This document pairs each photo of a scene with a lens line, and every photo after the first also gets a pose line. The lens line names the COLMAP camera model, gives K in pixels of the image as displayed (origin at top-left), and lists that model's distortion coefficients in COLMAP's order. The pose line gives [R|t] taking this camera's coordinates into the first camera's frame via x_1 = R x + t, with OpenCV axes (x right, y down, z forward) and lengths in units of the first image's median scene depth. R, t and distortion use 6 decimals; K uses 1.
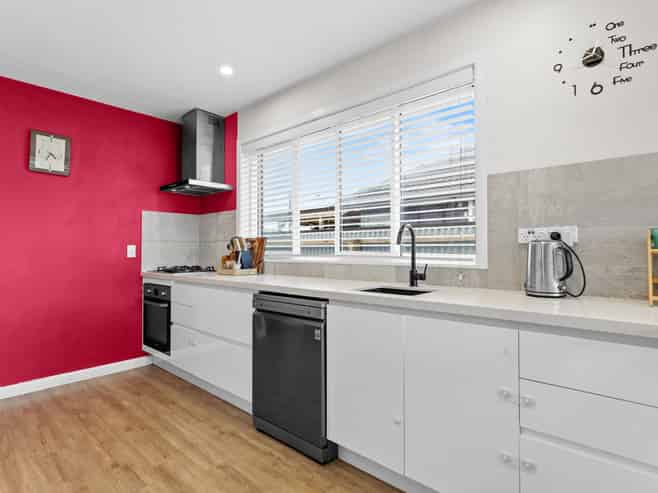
lens RADIAL K [[358.4, 0, 327.0], [0, 358.4, 244.6], [0, 0, 1]] dist [0.006746, 0.003565]
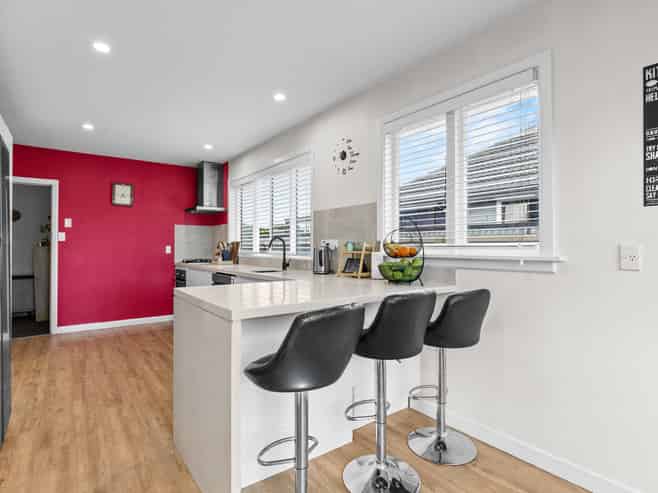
lens RADIAL K [[358.4, 0, 327.6], [0, 358.4, 250.8], [0, 0, 1]] dist [0.006746, 0.003565]
pose [[0.979964, 0.008234, -0.199004, 0.545190], [-0.004440, 0.999800, 0.019505, -0.012952], [0.199125, -0.018230, 0.979805, -0.511188]]
